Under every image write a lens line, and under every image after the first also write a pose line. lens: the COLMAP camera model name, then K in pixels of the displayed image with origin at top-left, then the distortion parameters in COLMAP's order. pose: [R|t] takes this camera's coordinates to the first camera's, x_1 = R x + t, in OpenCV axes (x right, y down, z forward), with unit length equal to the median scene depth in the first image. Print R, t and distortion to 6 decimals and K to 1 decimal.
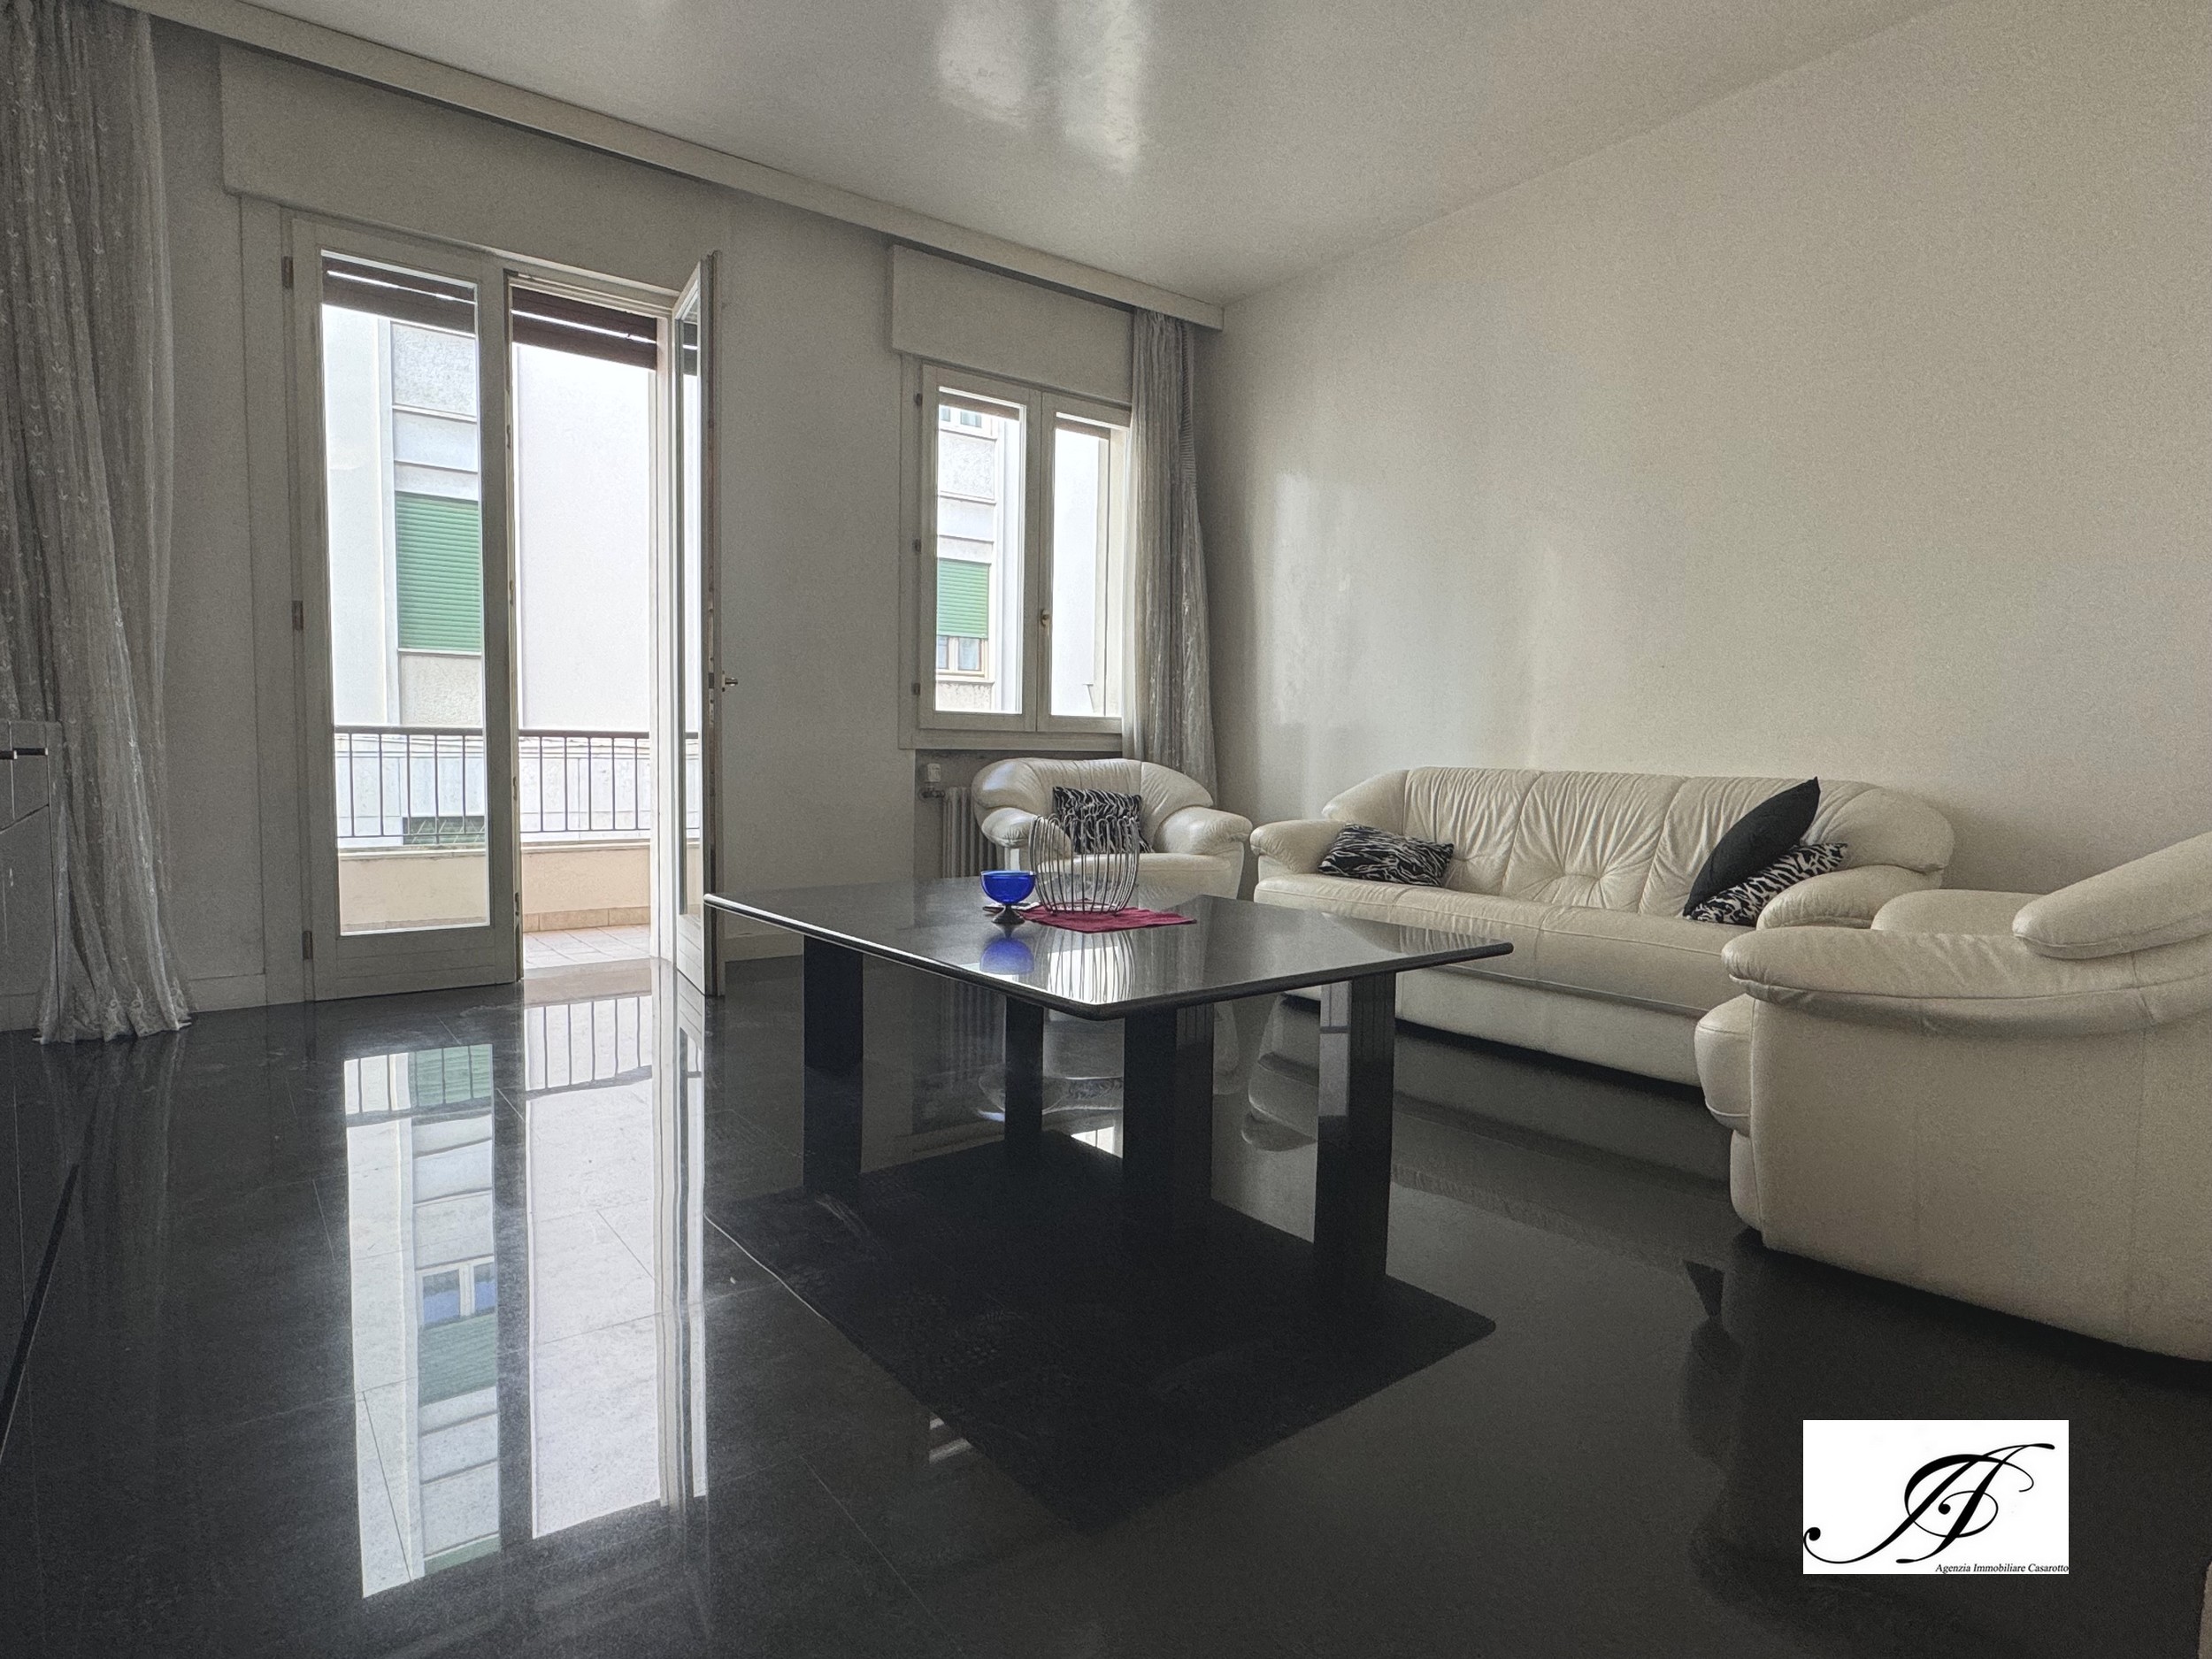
lens RADIAL K [[1205.6, 0, 1097.3], [0, 1205.6, 830.9], [0, 0, 1]] dist [0.000646, -0.000113]
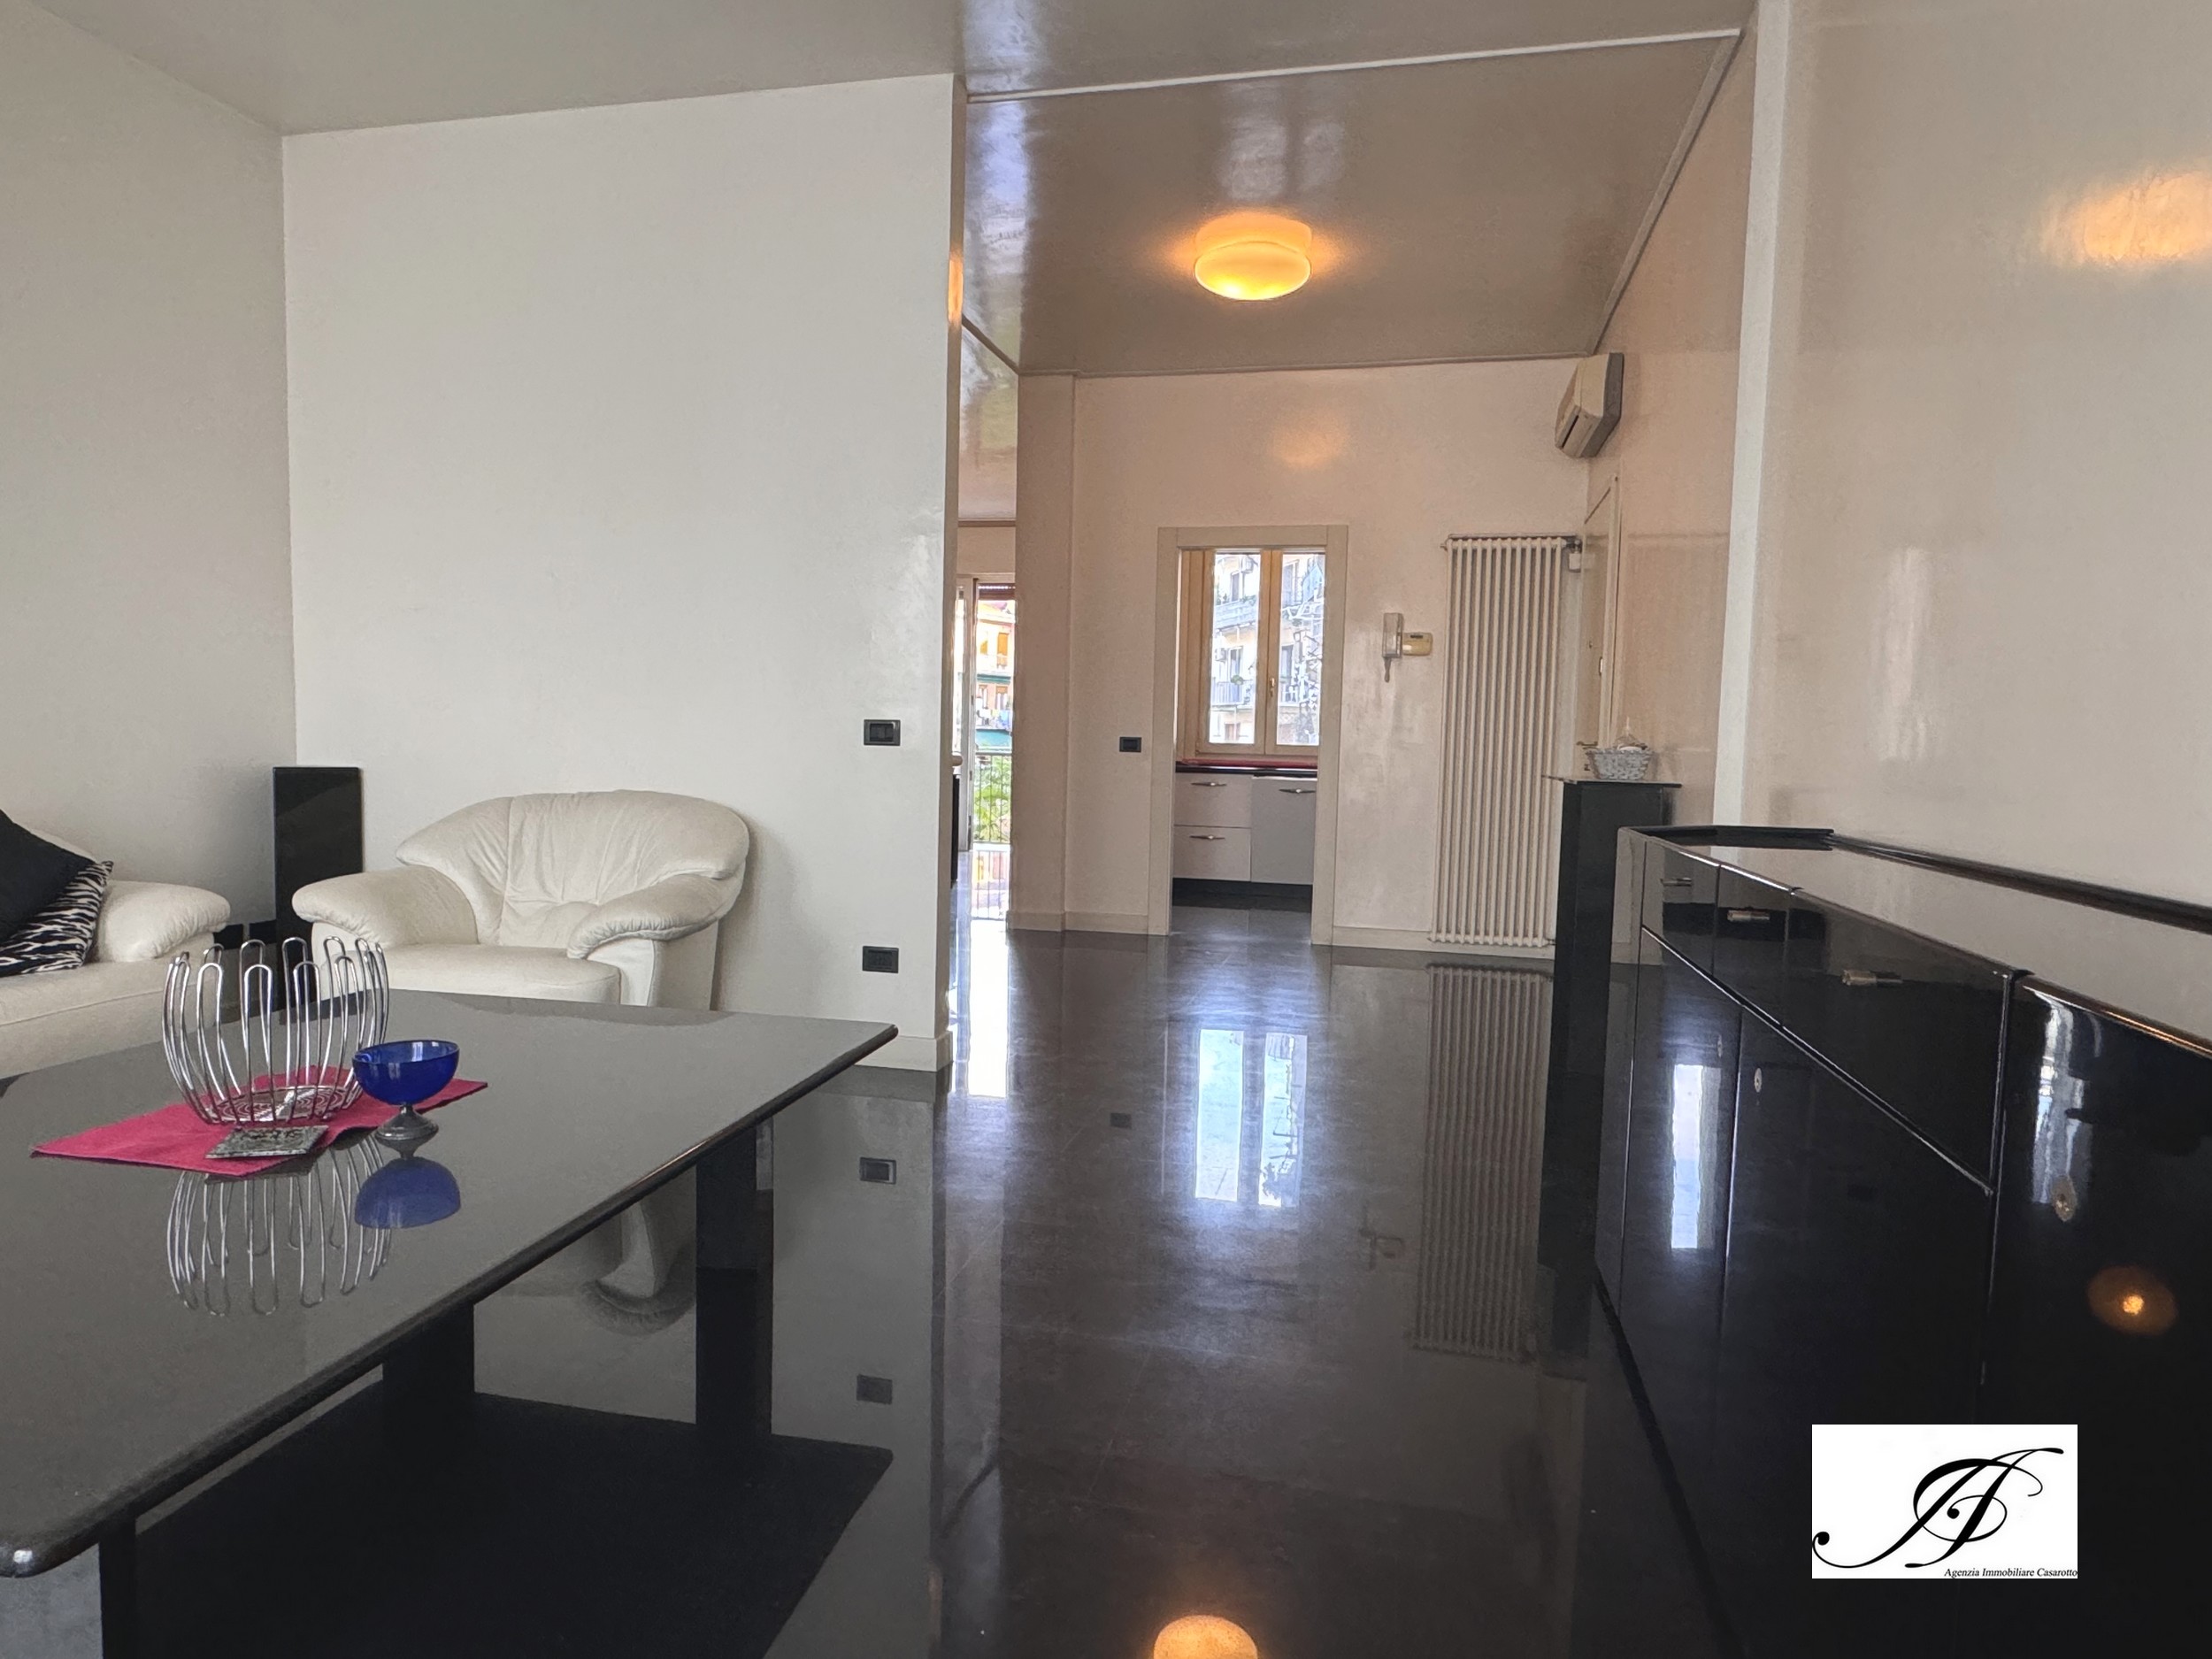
lens RADIAL K [[1277.2, 0, 1096.2], [0, 1277.2, 830.8], [0, 0, 1]] dist [0.002007, -0.000986]
pose [[-0.642700, -0.088222, 0.761022, -0.414751], [0.016279, 0.991551, 0.128694, -0.081120], [-0.765945, 0.095100, -0.635833, 0.622192]]
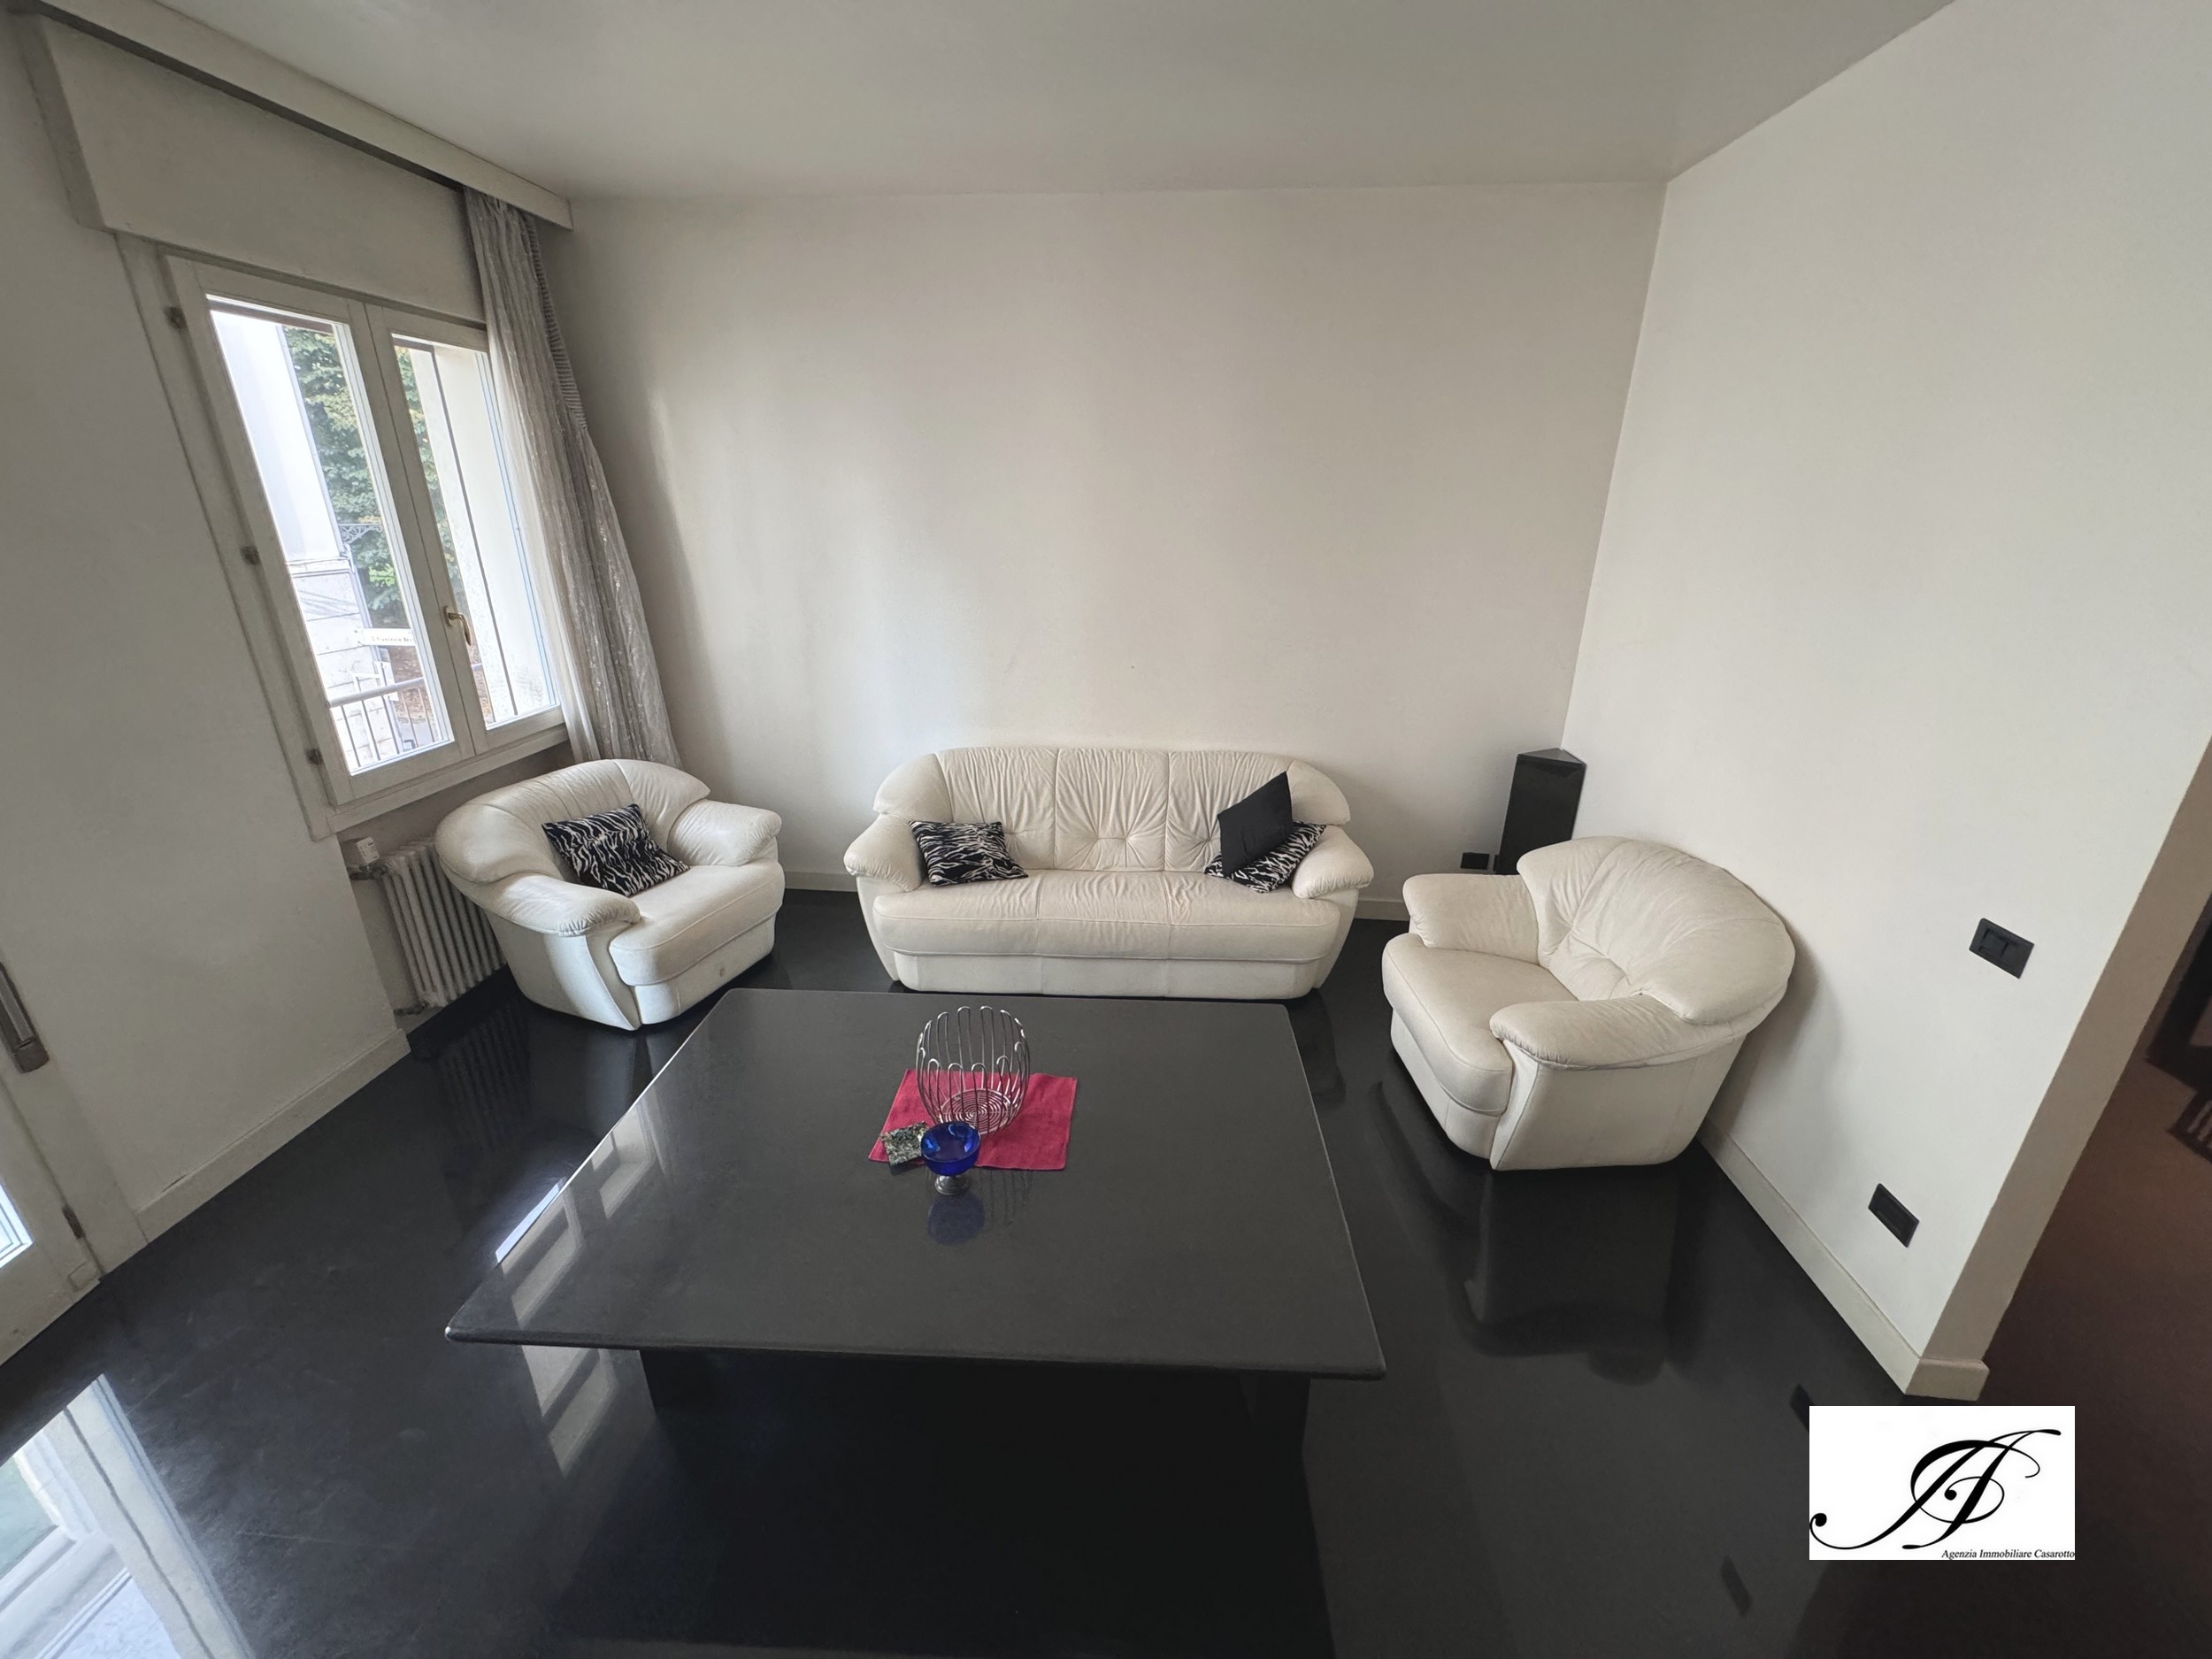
lens RADIAL K [[883.9, 0, 1106.0], [0, 883.9, 829.5], [0, 0, 1]] dist [-0.002046, -0.000218]
pose [[0.655993, -0.278722, 0.701418, -0.221859], [0.056848, 0.944923, 0.322317, -0.220391], [-0.752623, -0.171564, 0.635708, 0.288163]]
